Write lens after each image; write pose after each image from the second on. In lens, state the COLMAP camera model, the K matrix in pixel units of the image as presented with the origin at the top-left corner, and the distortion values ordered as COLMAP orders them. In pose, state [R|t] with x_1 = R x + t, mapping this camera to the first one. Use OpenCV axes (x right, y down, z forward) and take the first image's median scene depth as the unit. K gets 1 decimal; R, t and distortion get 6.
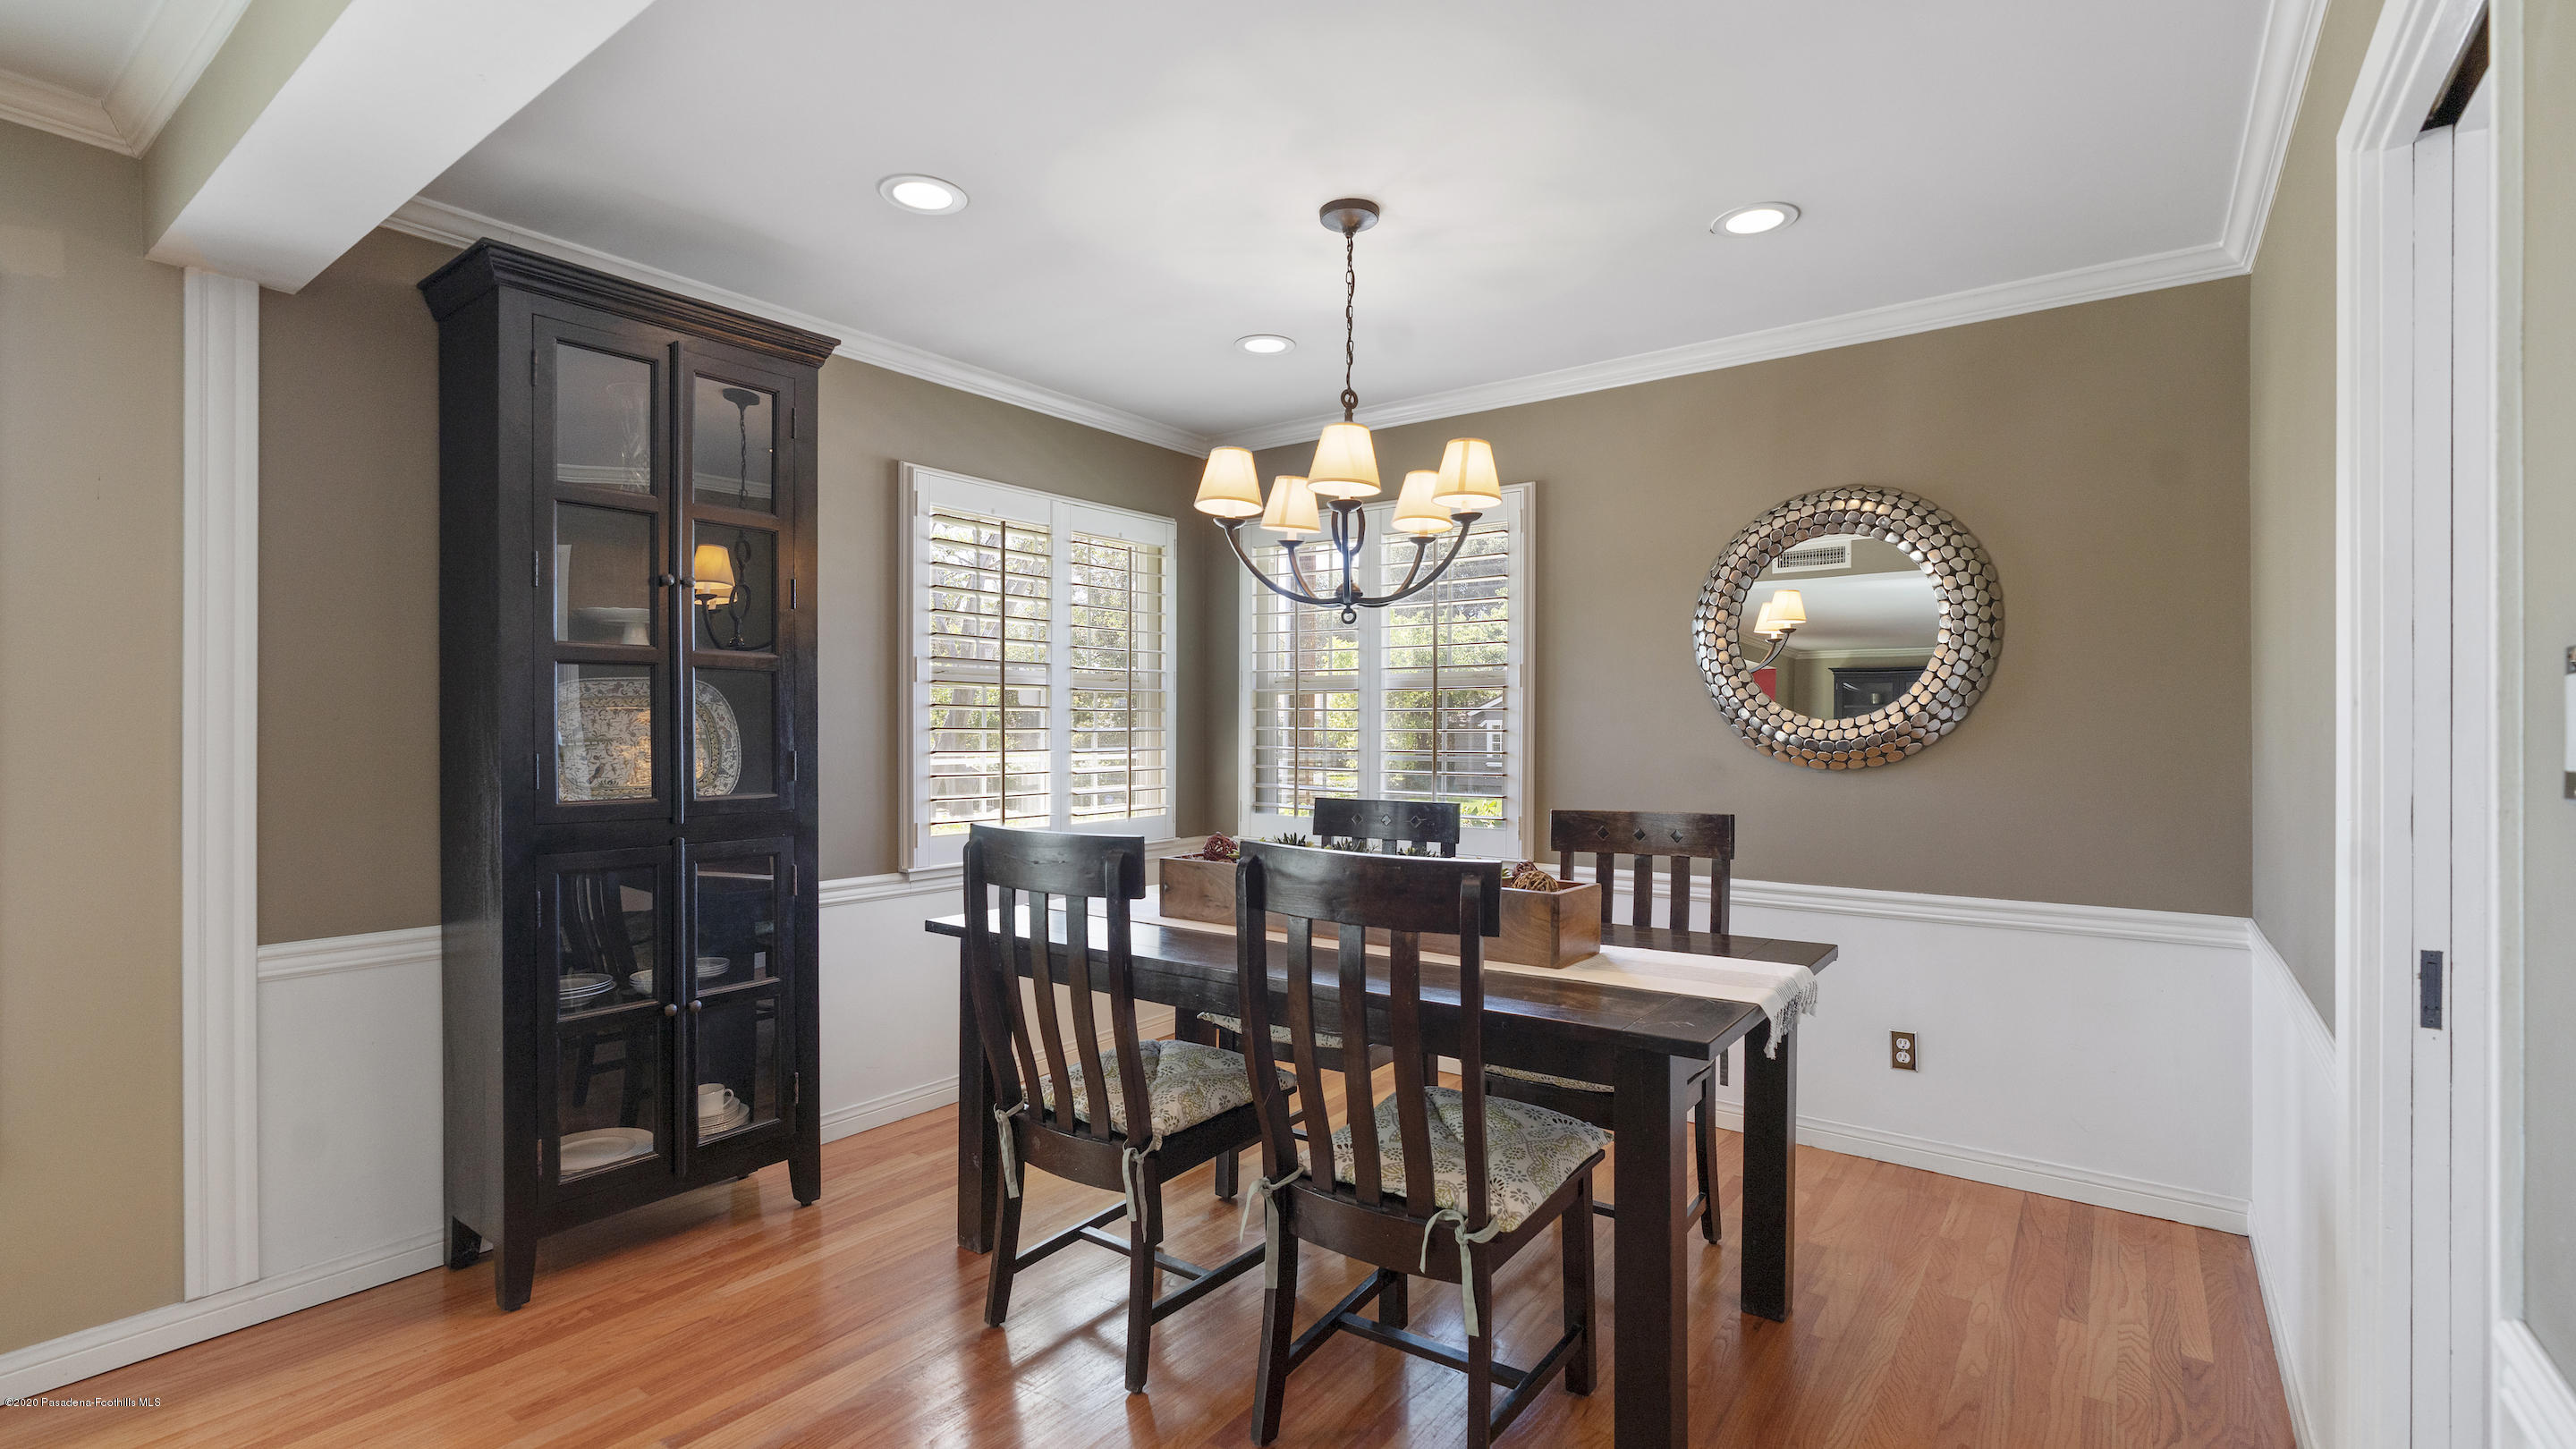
lens RADIAL K [[1151.3, 0, 1273.9], [0, 1151.3, 724.7], [0, 0, 1]] dist [-0.010392, 0.005998]
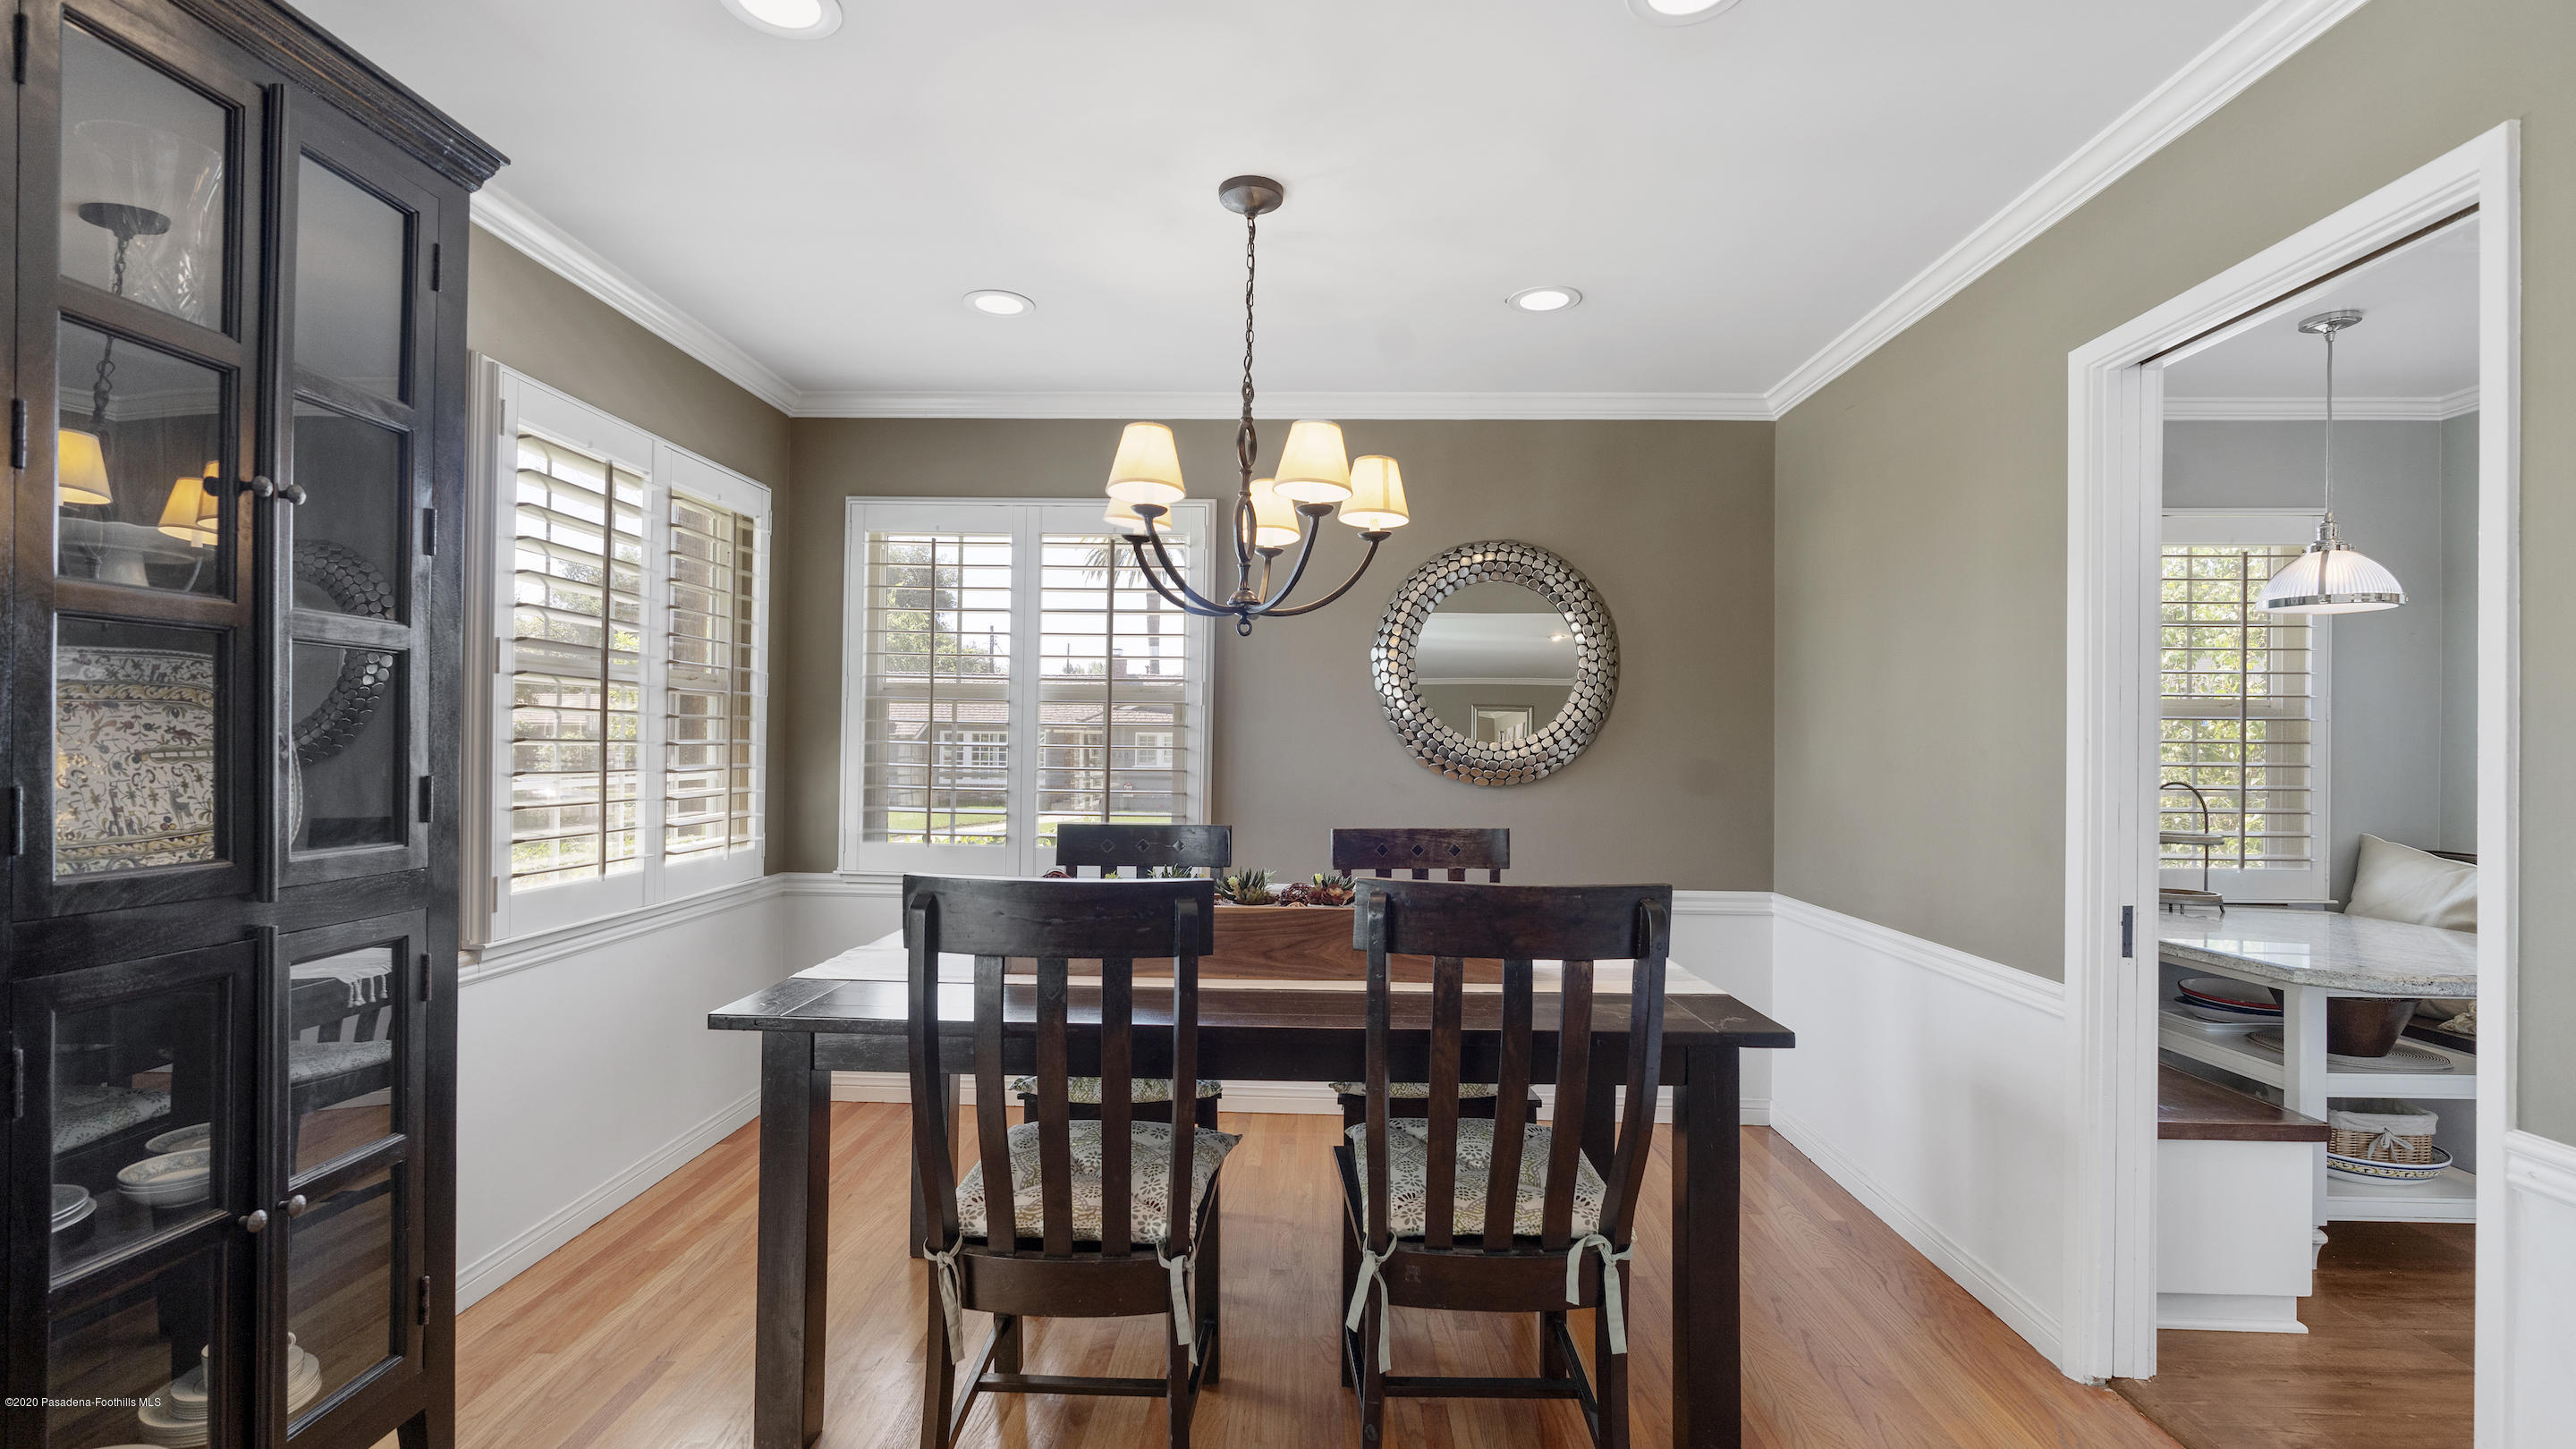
lens RADIAL K [[1151.3, 0, 1284.3], [0, 1151.3, 731.6], [0, 0, 1]] dist [-0.010392, 0.005998]
pose [[0.819602, 0.015712, 0.572718, -0.363345], [-0.013319, 0.999876, -0.008370, -0.002699], [-0.572778, -0.000768, 0.819710, 0.186746]]
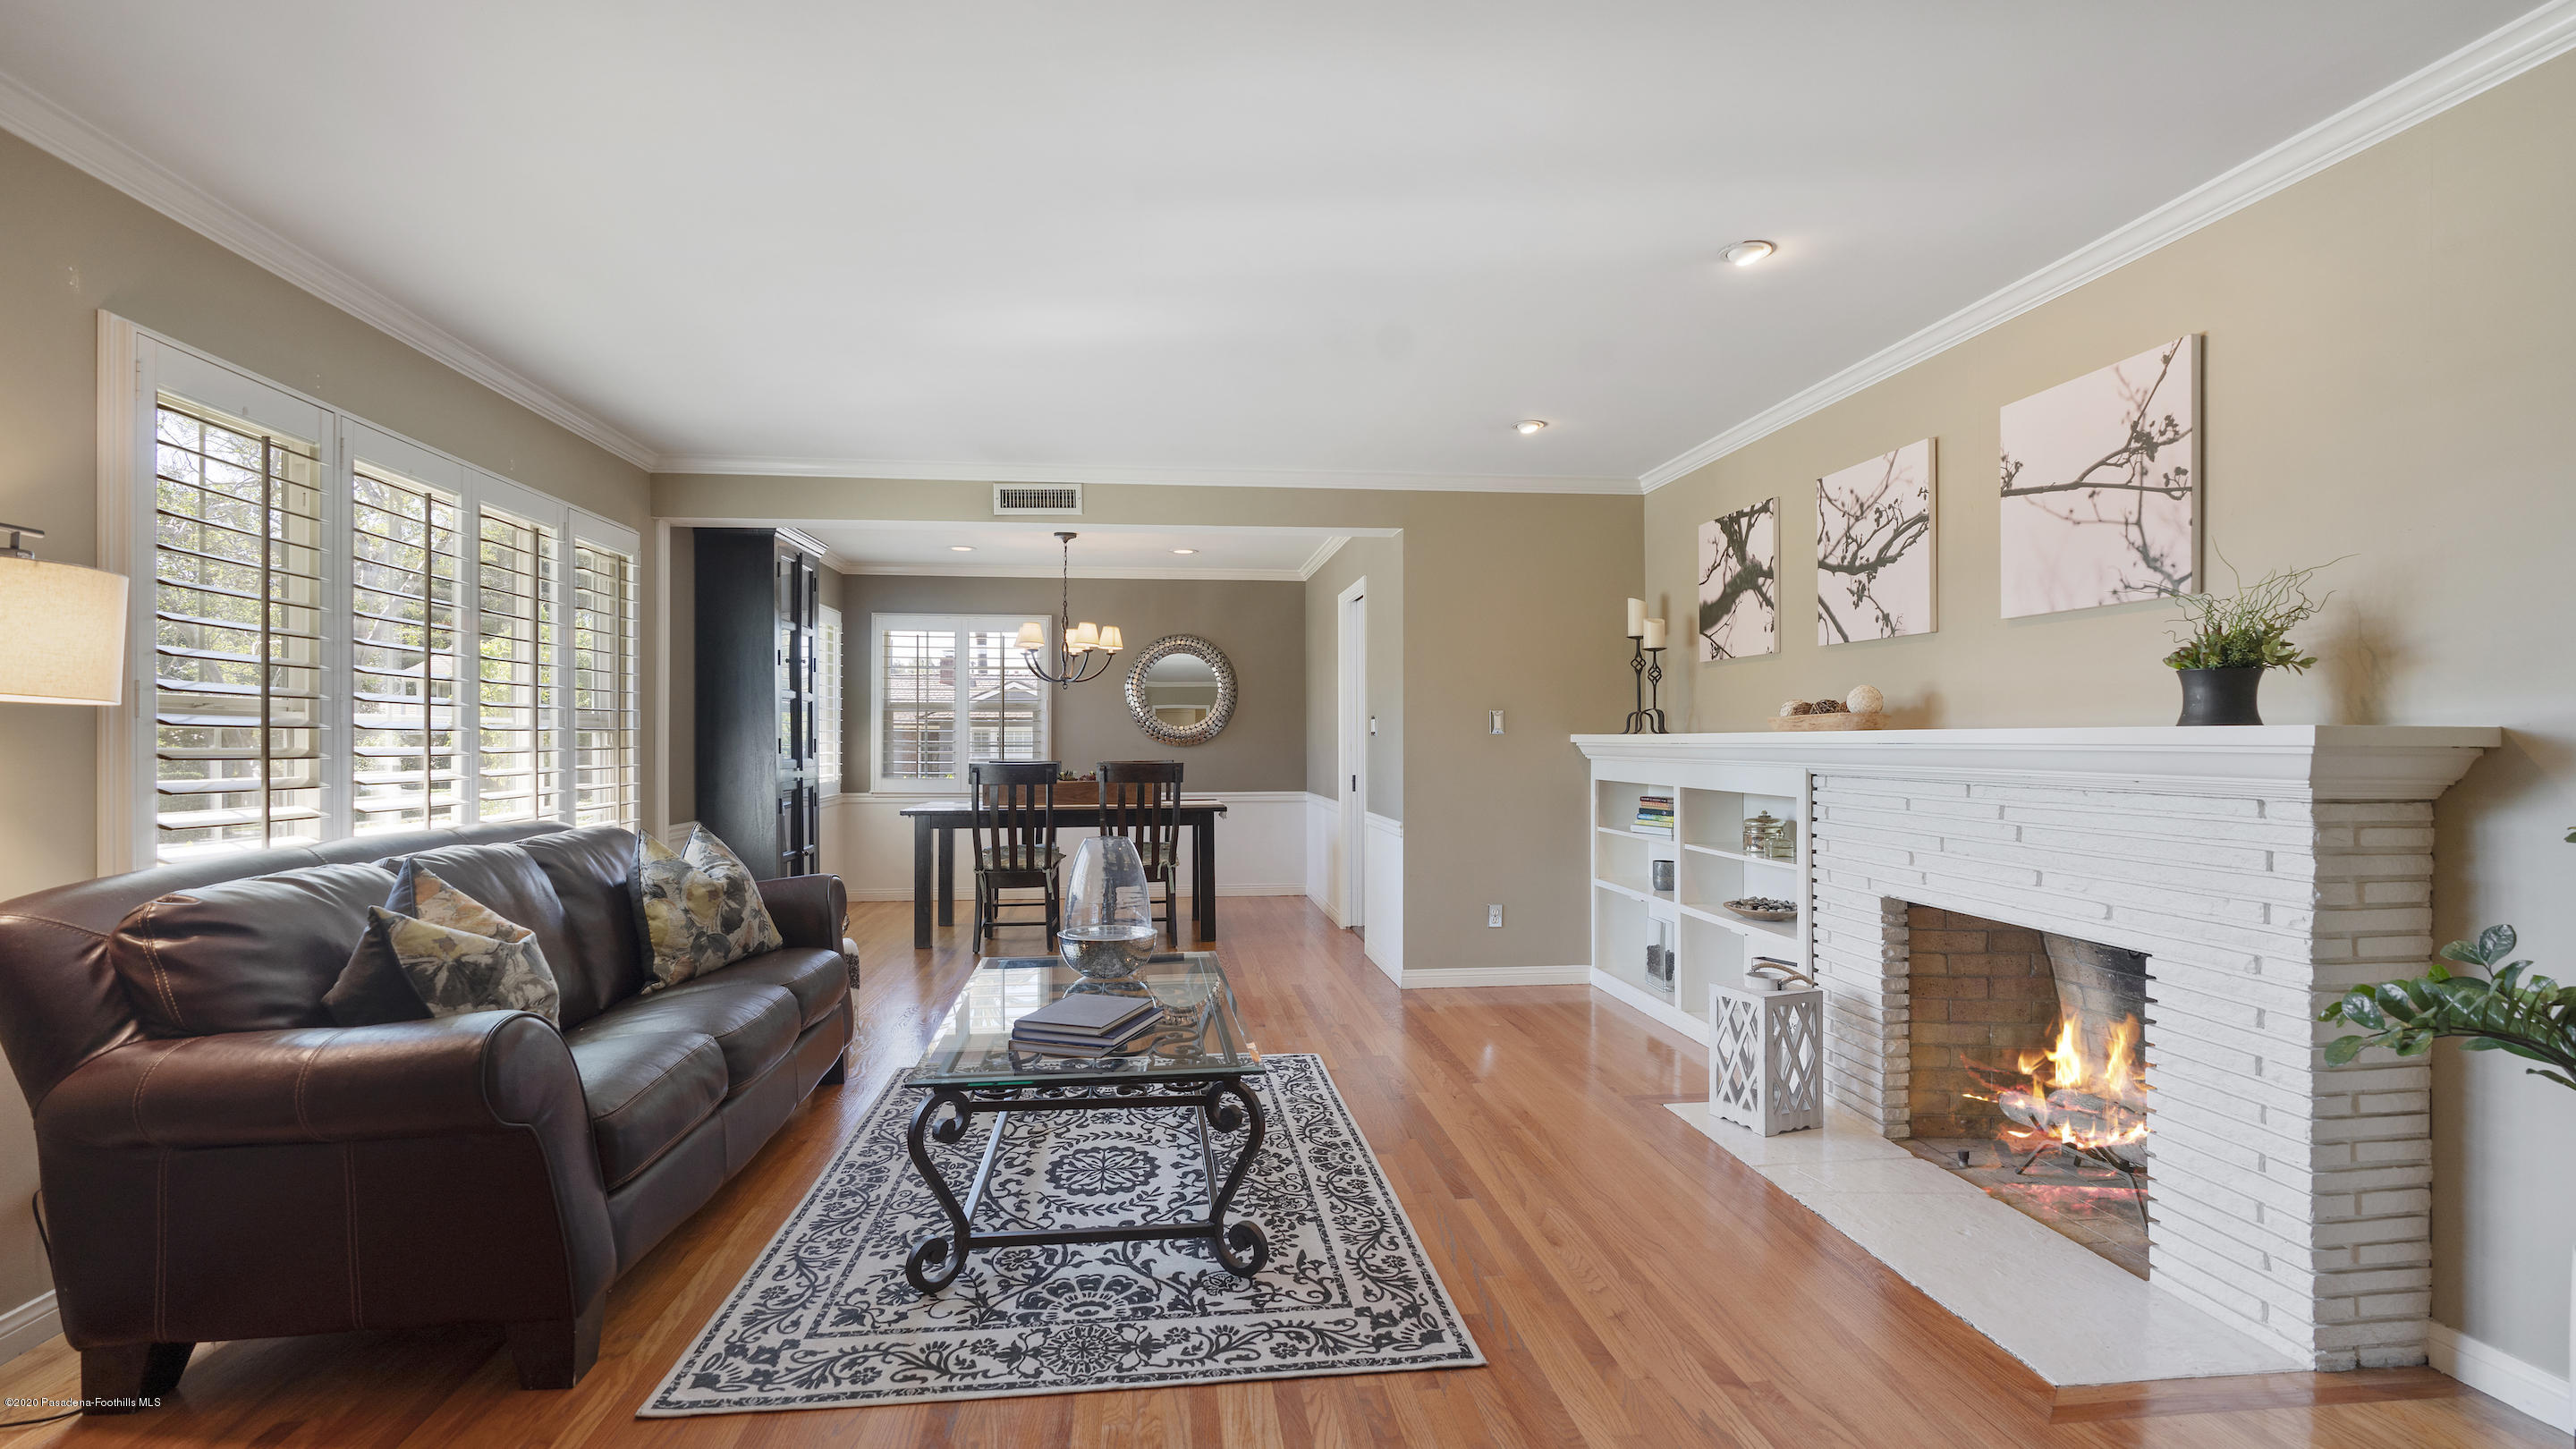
lens RADIAL K [[1151.3, 0, 1277.6], [0, 1151.3, 734.3], [0, 0, 1]] dist [-0.010392, 0.005998]
pose [[0.729024, -0.002300, 0.684484, -1.159930], [0.000778, 0.999996, 0.002532, 0.007112], [-0.684488, -0.001313, 0.729023, -1.056009]]
